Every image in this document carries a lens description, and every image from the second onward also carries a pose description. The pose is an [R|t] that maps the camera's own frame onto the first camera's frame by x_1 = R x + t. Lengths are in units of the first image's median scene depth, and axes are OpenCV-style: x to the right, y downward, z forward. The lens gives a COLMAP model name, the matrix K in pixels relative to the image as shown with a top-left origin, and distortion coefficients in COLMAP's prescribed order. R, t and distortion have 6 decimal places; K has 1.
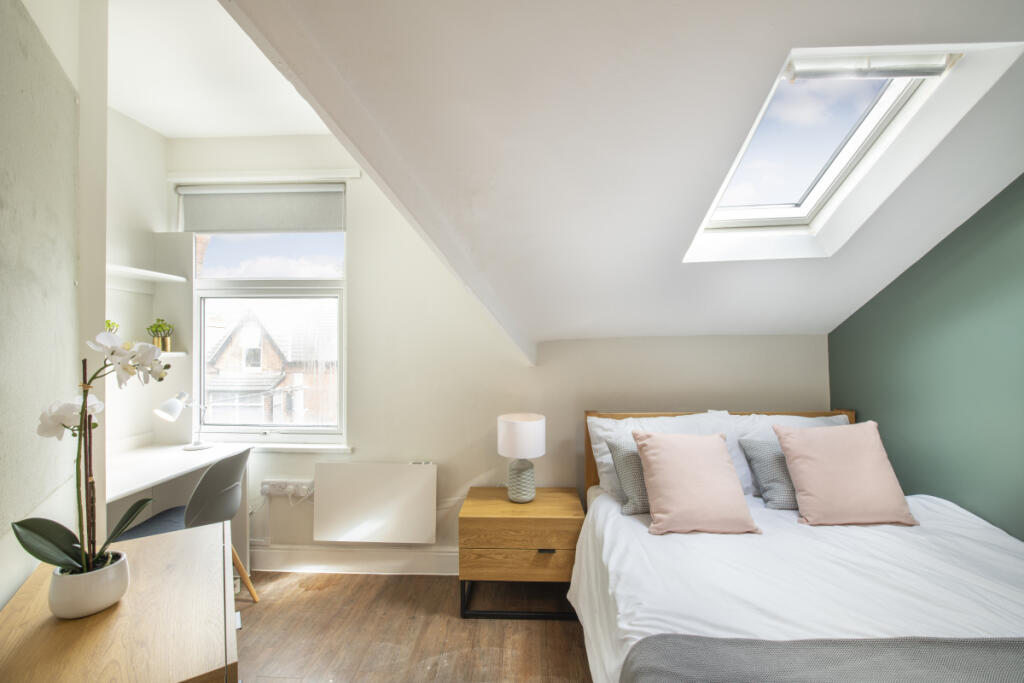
lens RADIAL K [[412.9, 0, 511.5], [0, 412.9, 344.8], [0, 0, 1]] dist [-0.023925, -0.000133]
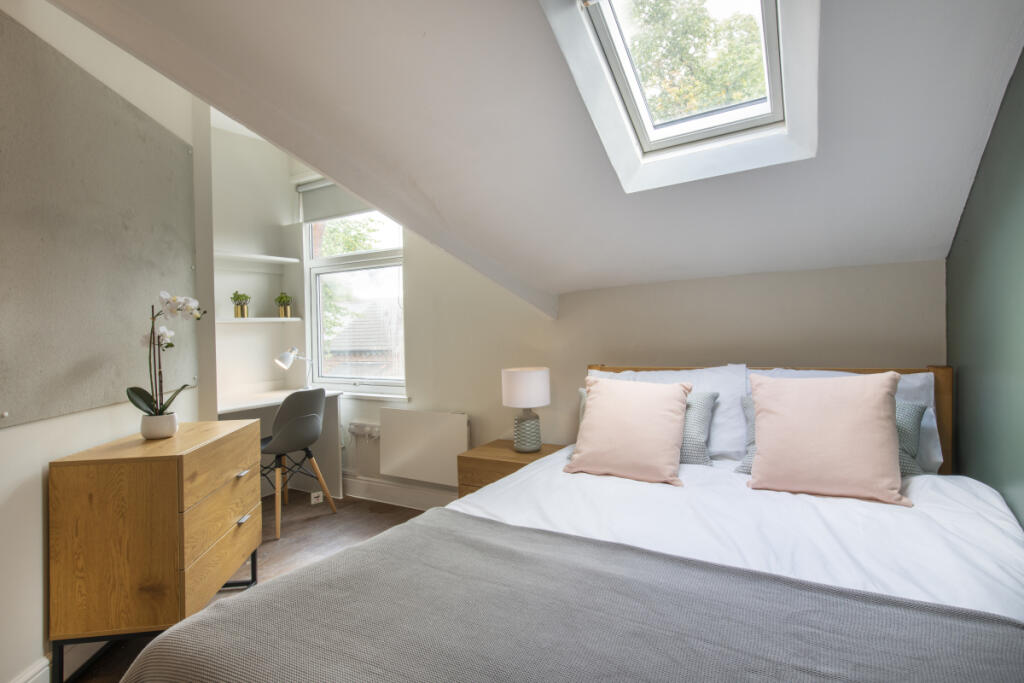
lens RADIAL K [[530.0, 0, 512.6], [0, 530.0, 339.3], [0, 0, 1]] dist [0.004237, 0.000263]
pose [[0.873373, -0.014709, -0.486829, 0.585471], [0.029286, 0.999321, 0.022345, 0.068334], [0.486170, -0.033773, 0.873211, -0.131865]]
